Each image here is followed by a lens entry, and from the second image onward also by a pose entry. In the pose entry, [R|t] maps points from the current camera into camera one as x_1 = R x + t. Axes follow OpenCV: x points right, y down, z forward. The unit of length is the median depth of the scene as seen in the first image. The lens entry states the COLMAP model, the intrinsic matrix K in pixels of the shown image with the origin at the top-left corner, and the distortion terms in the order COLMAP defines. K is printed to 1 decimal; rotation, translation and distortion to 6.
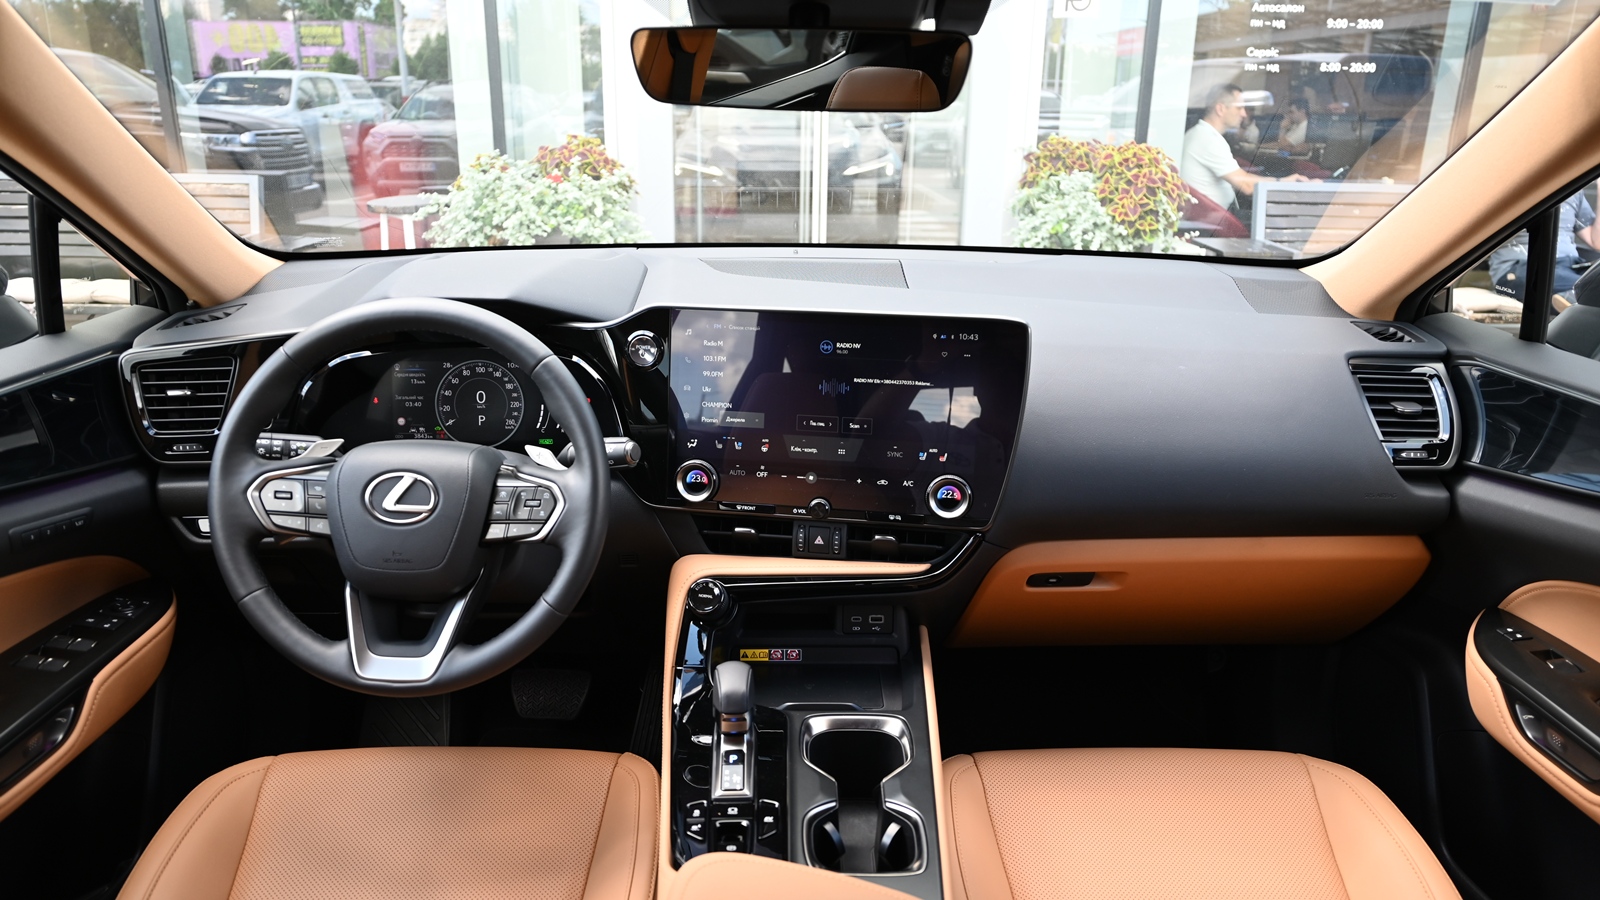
lens RADIAL K [[1106.5, 0, 796.6], [0, 1106.5, 445.1], [0, 0, 1]] dist [0.001341, 0.008178]
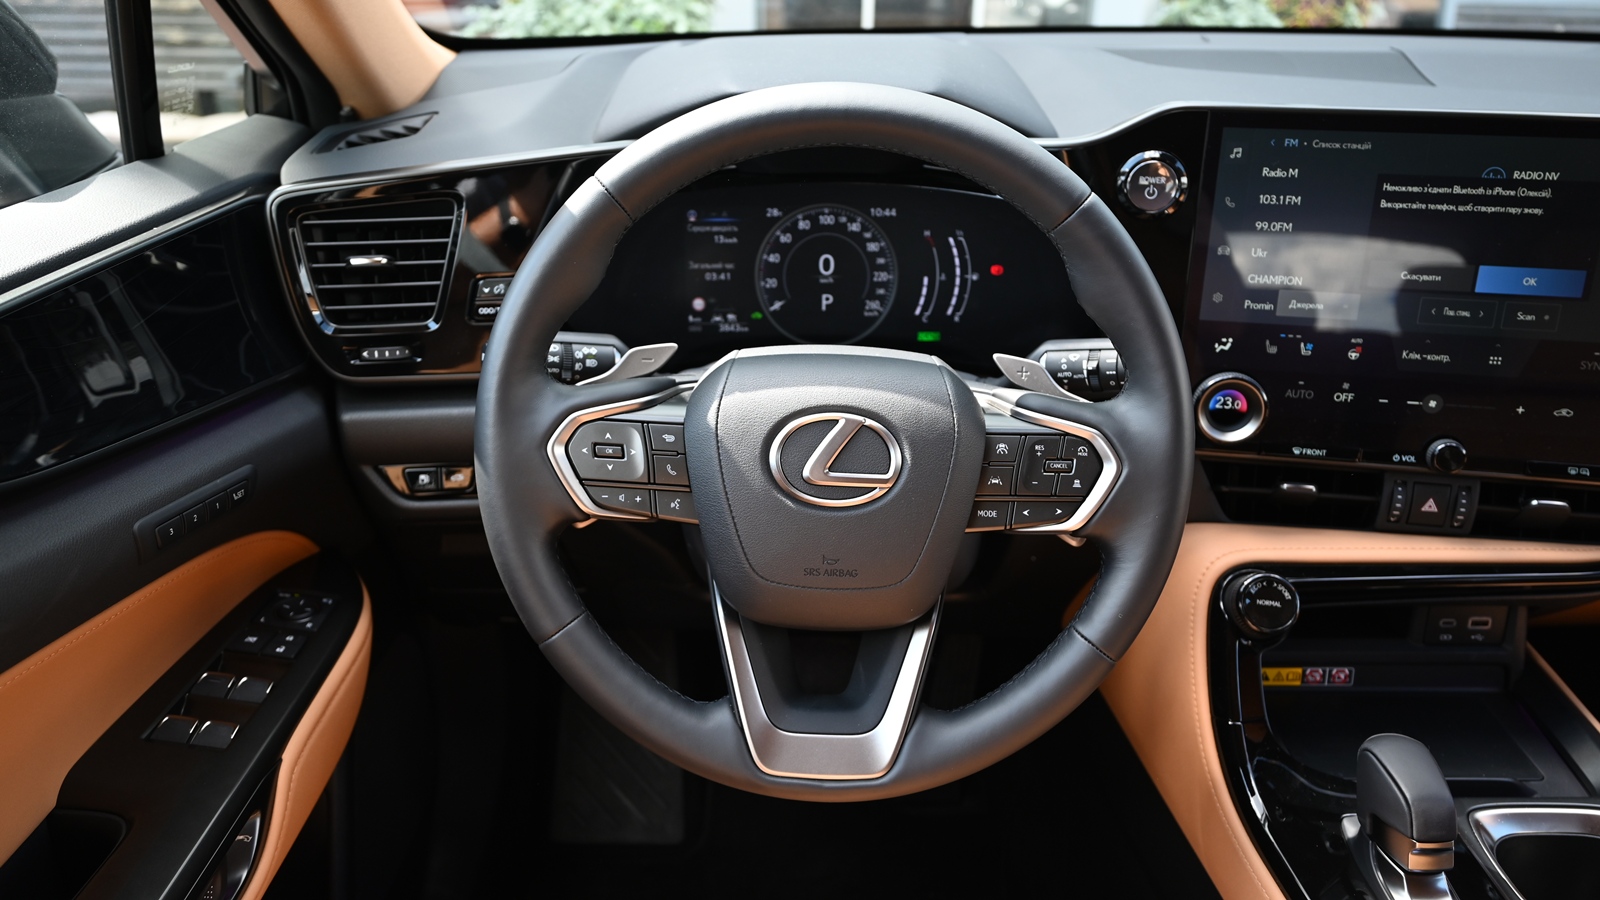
lens RADIAL K [[1127.3, 0, 800.8], [0, 1127.3, 454.0], [0, 0, 1]] dist [-0.011570, 0.004606]
pose [[0.999995, -0.000753, -0.003006, -0.325330], [0.001156, 0.990693, 0.136111, -0.026555], [0.002875, -0.136114, 0.990689, 0.392778]]
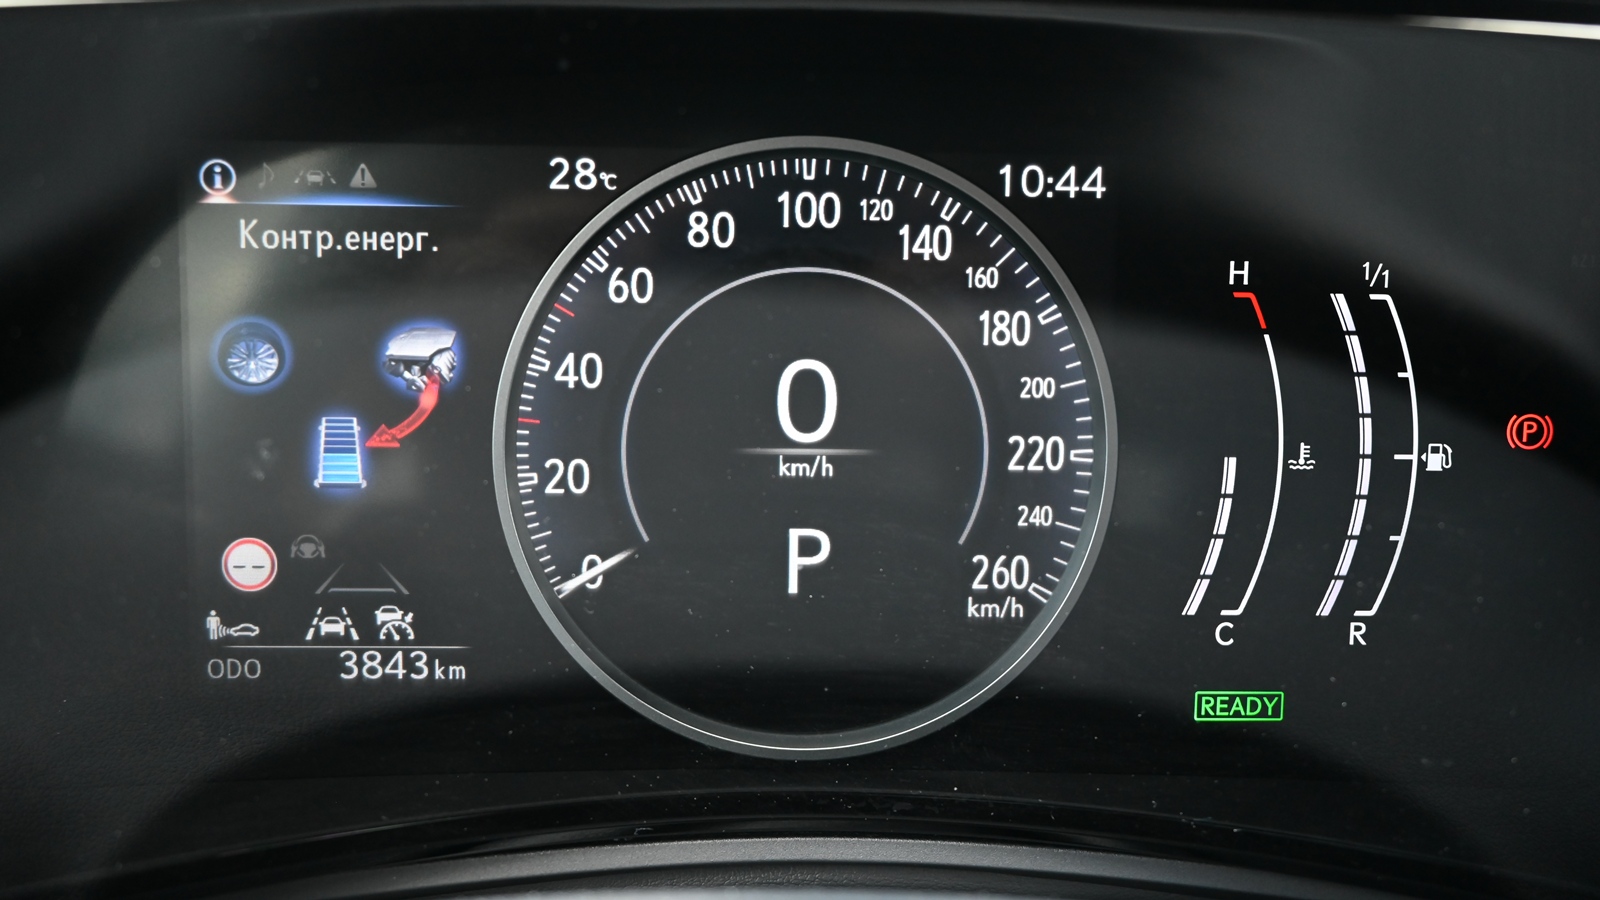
lens RADIAL K [[1493.7, 0, 799.0], [0, 1493.7, 450.0], [0, 0, 1]] dist [-0.007447, 0.000000]
pose [[0.999279, 0.008887, 0.036916, -0.320481], [-0.009441, 0.999845, 0.014860, -0.043613], [-0.036779, -0.015198, 0.999208, 0.879521]]
